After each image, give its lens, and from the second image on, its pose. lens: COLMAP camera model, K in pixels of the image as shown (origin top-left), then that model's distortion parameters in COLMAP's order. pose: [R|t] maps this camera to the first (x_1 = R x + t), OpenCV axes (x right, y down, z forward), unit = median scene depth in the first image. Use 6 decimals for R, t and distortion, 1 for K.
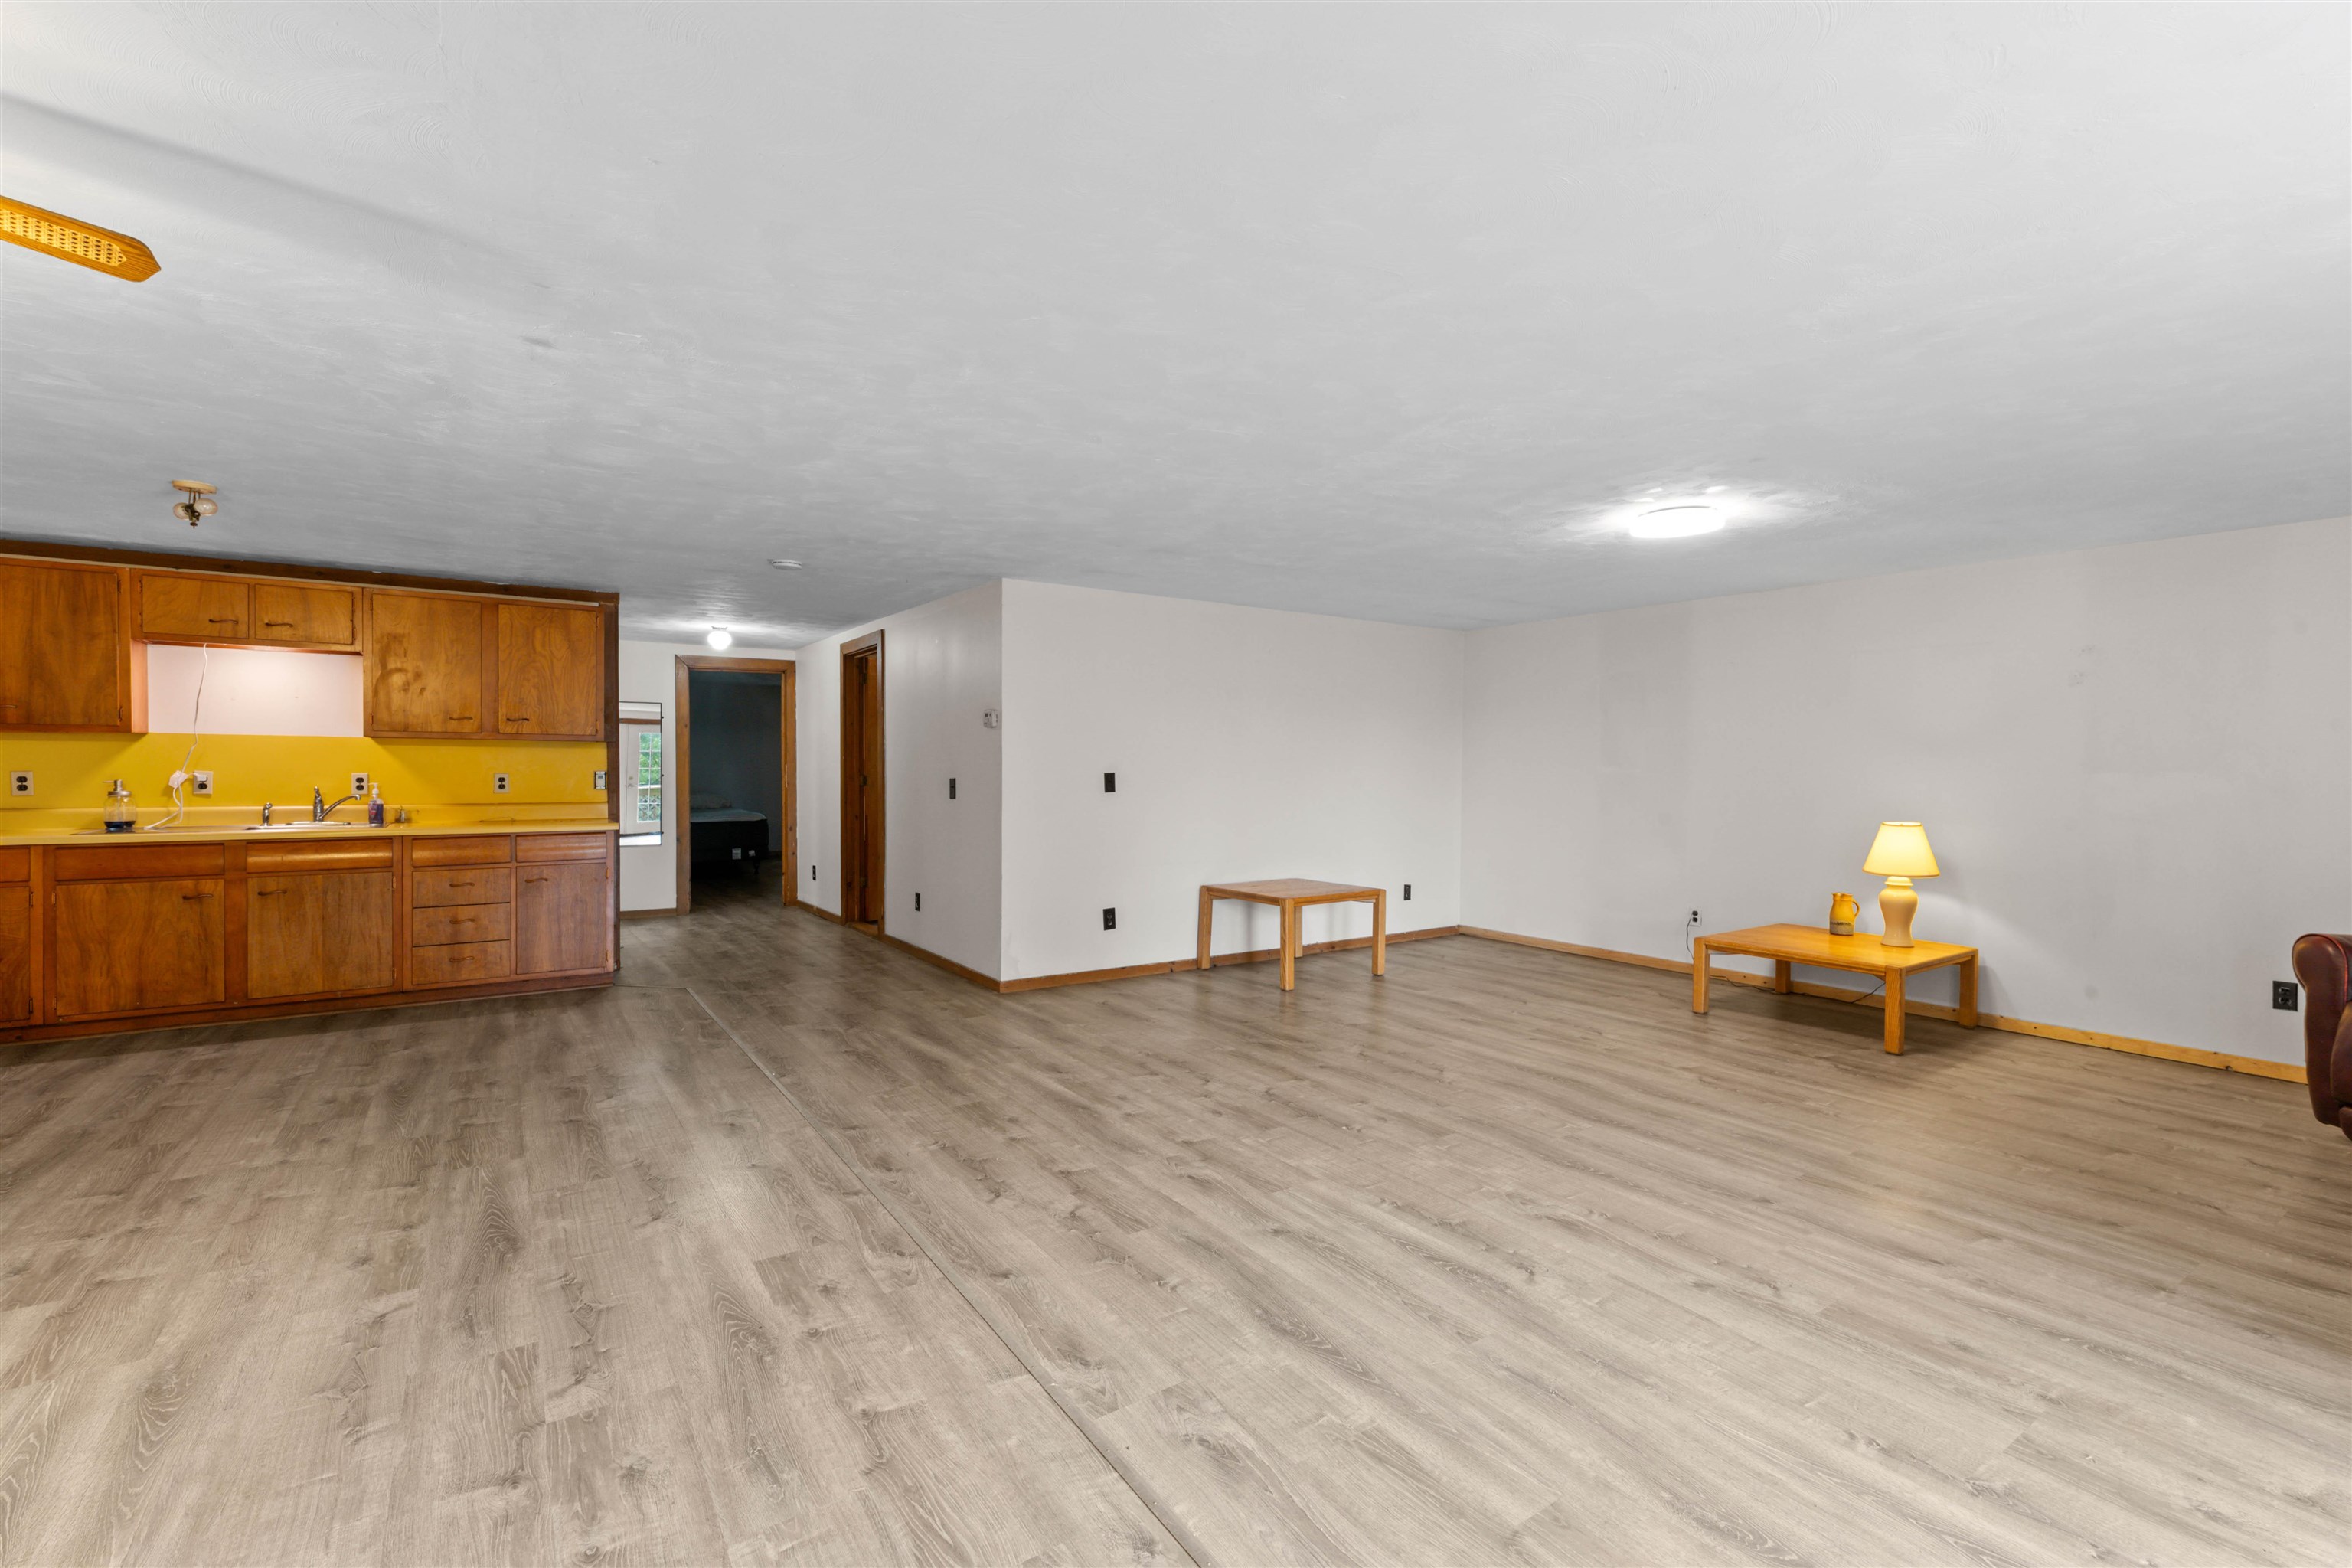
lens RADIAL K [[1037.2, 0, 1176.0], [0, 1037.2, 784.0], [0, 0, 1]] dist [0.001055, 0.000189]
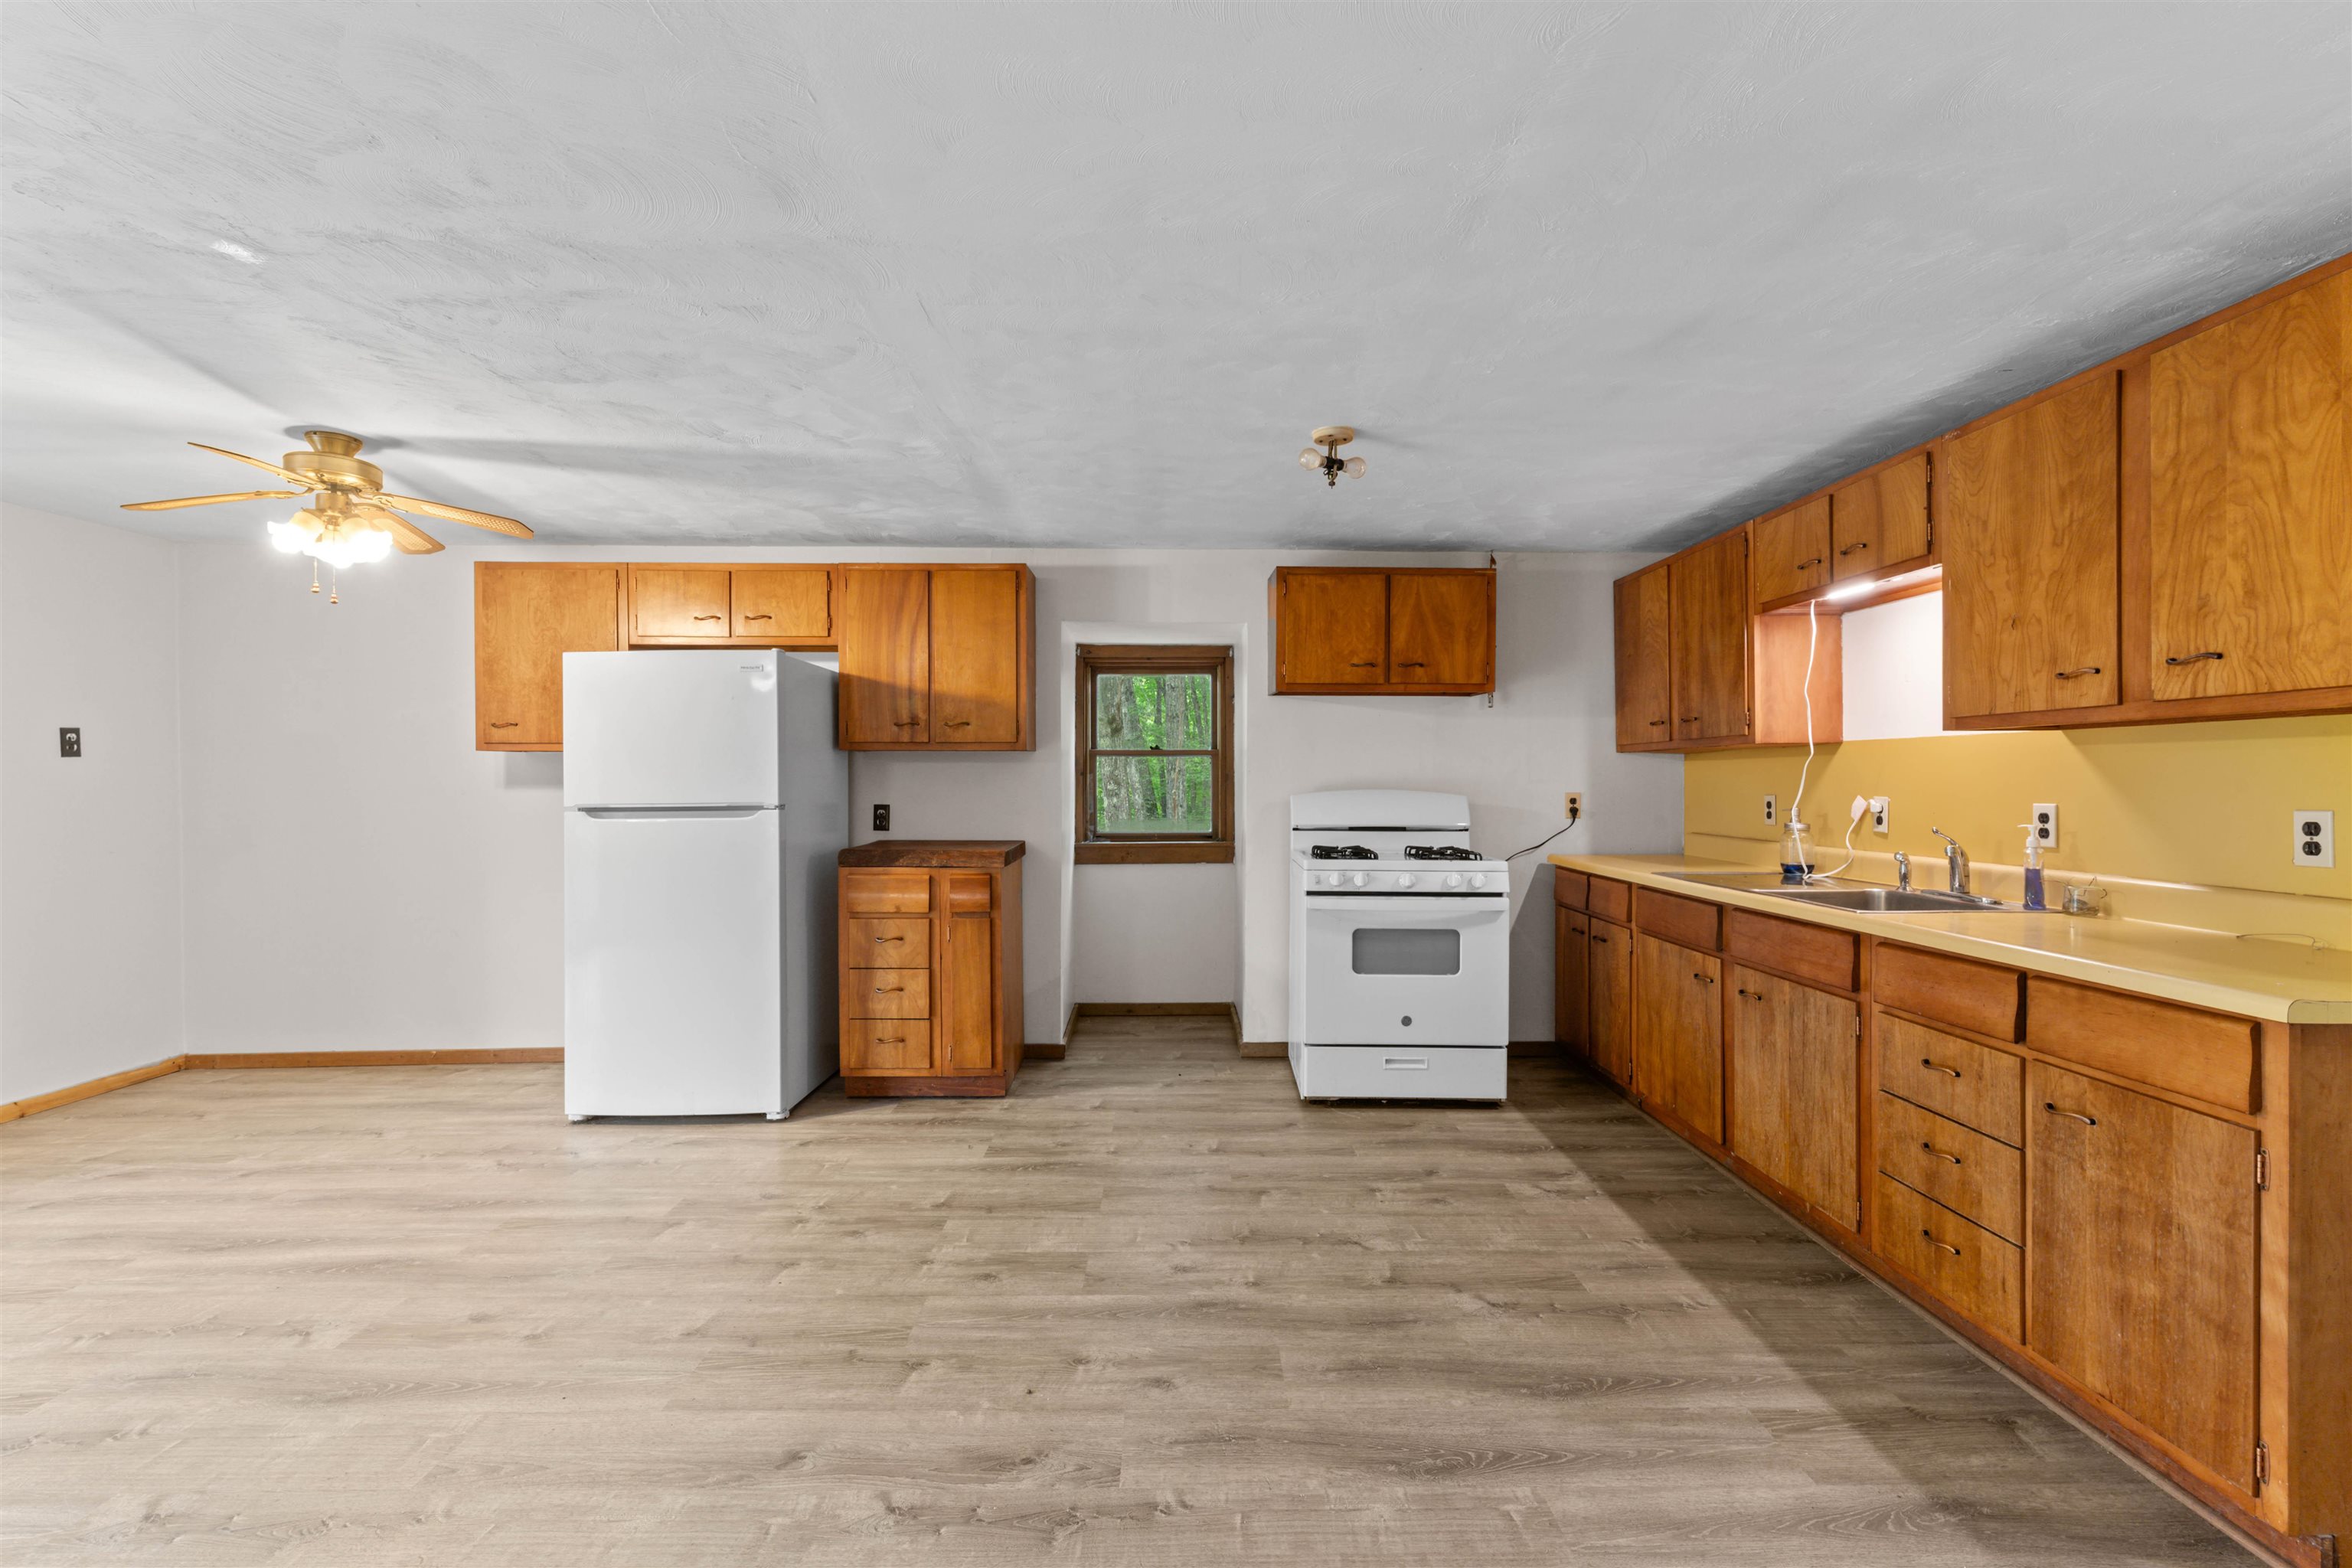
lens RADIAL K [[1021.8, 0, 1181.8], [0, 1021.8, 777.5], [0, 0, 1]] dist [0.001371, -0.000088]
pose [[-0.538235, -0.009534, -0.842741, -0.175479], [-0.017203, 0.999852, -0.000324, -0.017528], [0.842619, 0.014323, -0.538319, 1.024090]]
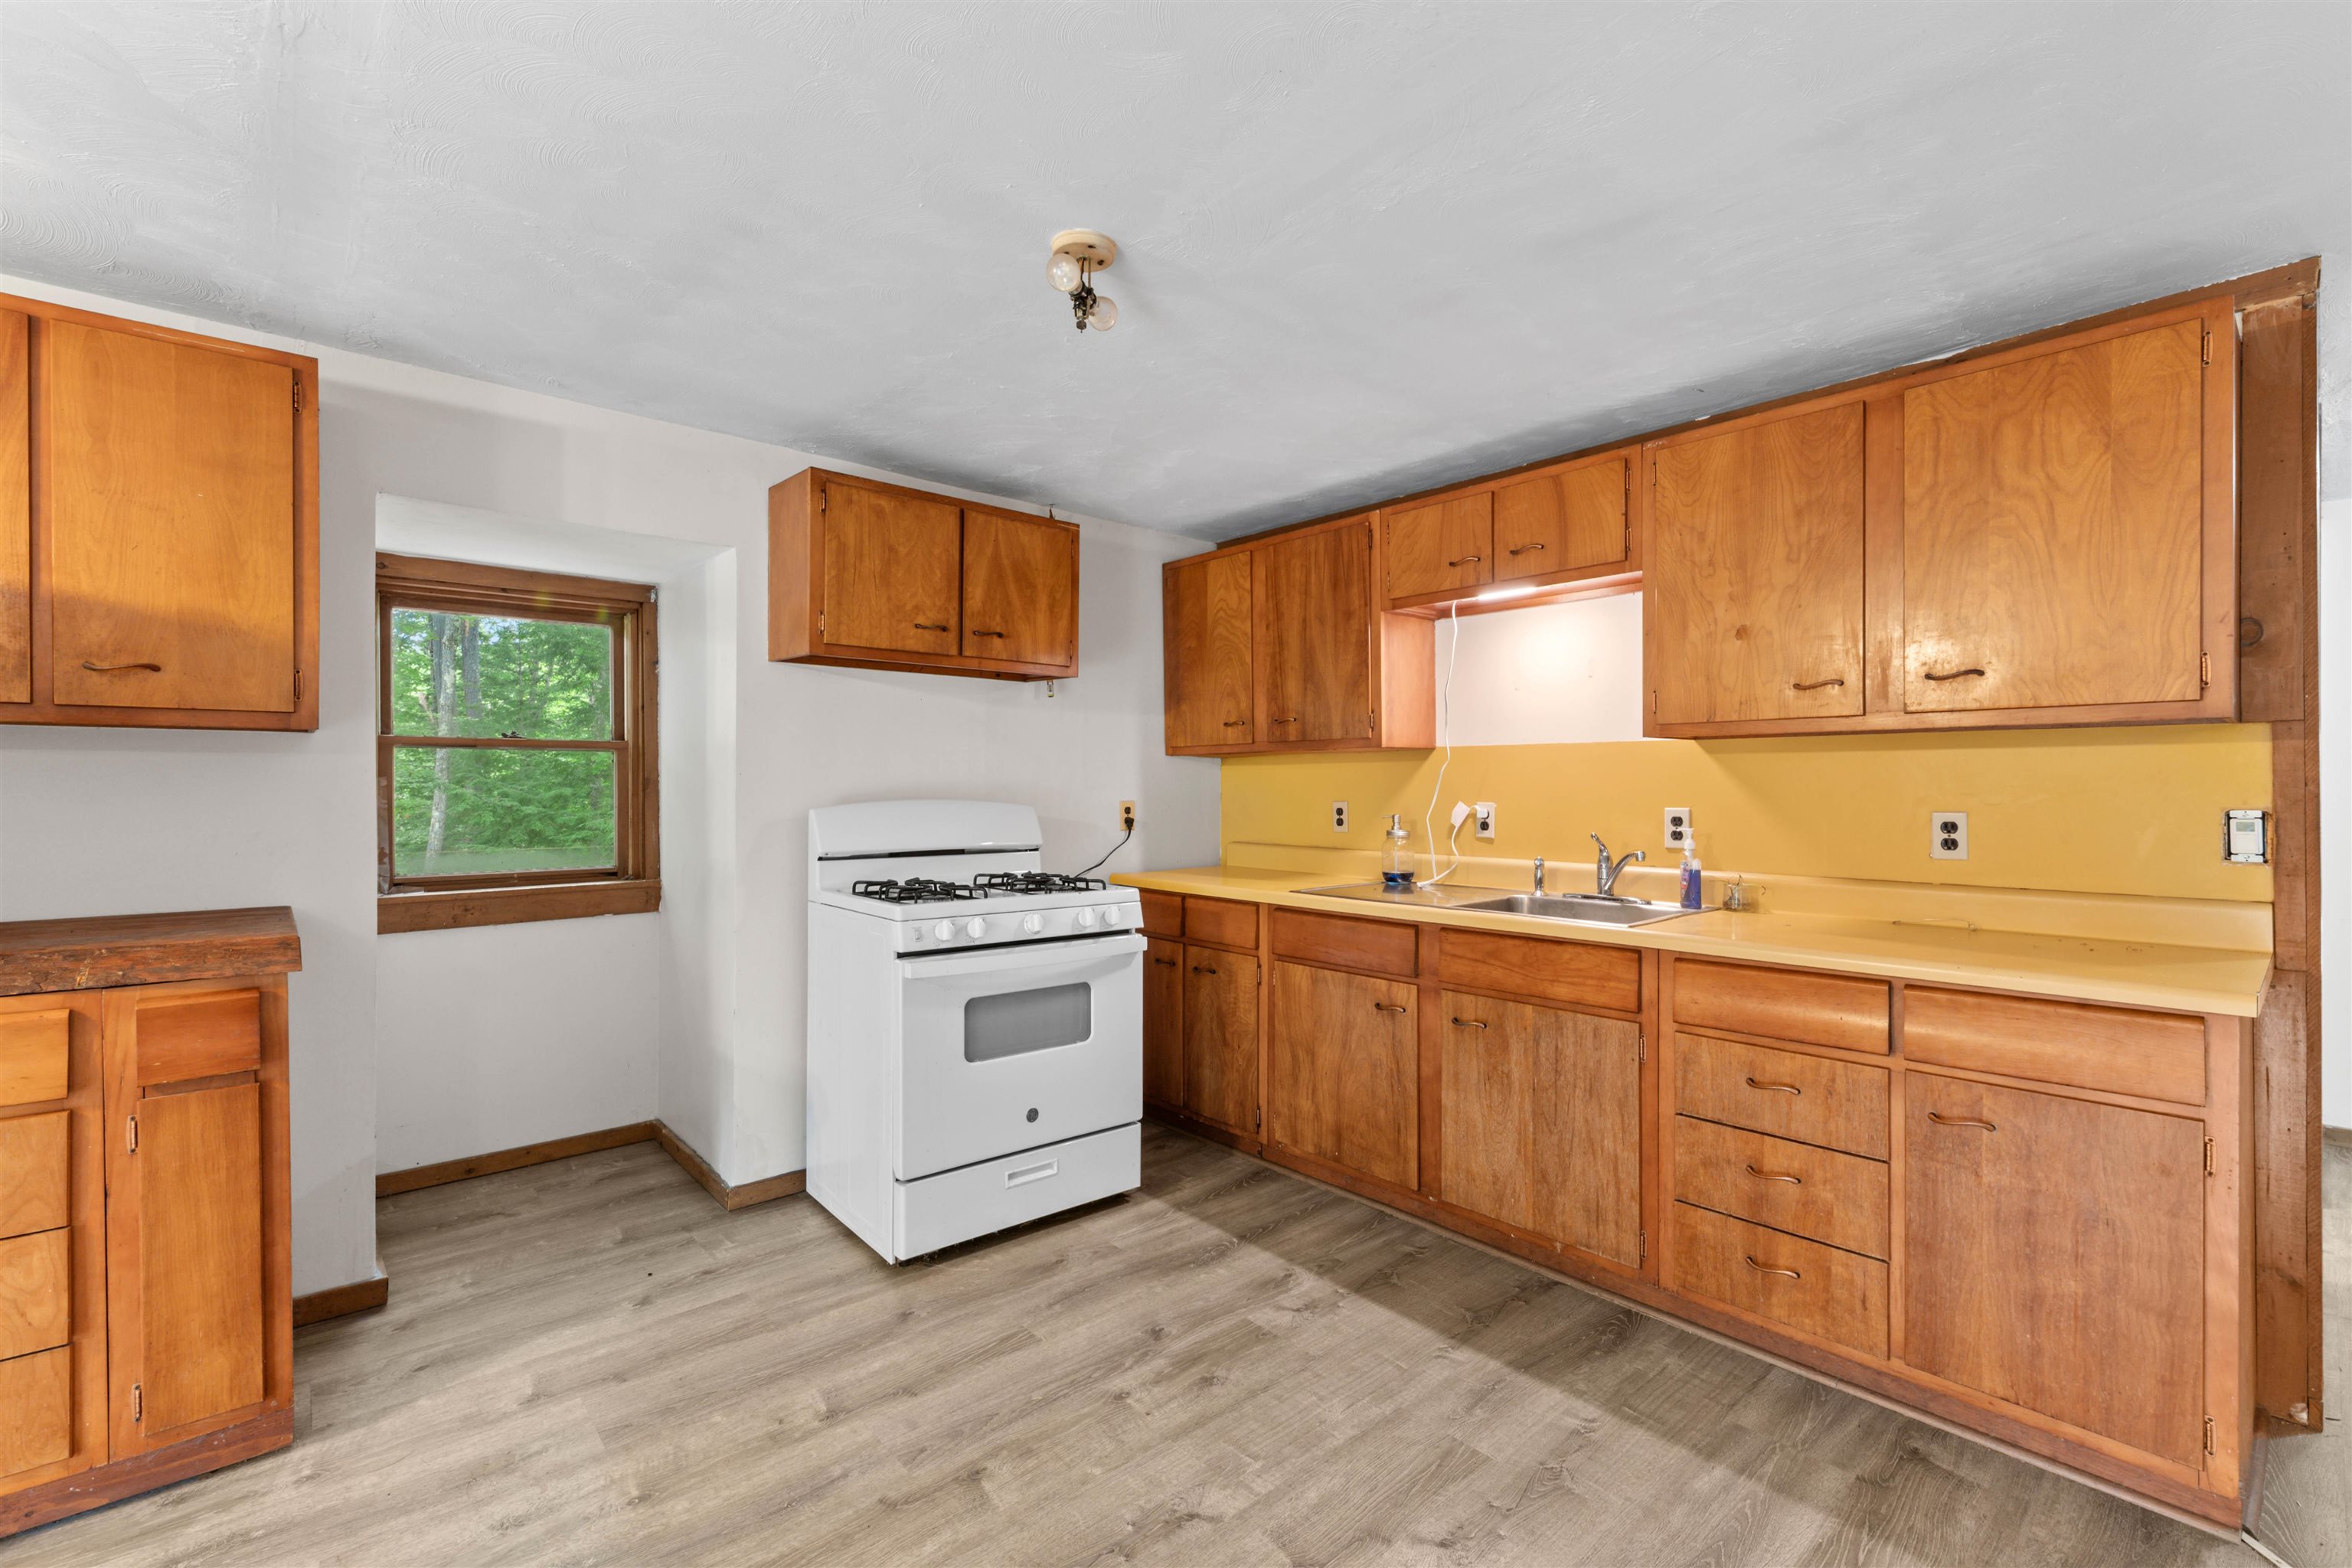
lens RADIAL K [[1024.6, 0, 1194.4], [0, 1024.6, 783.8], [0, 0, 1]] dist [0.000454, -0.000029]
pose [[0.146037, -0.008703, -0.989241, -0.341046], [-0.013159, 0.999856, -0.010739, -0.015514], [0.989192, 0.014585, 0.145901, 0.759917]]
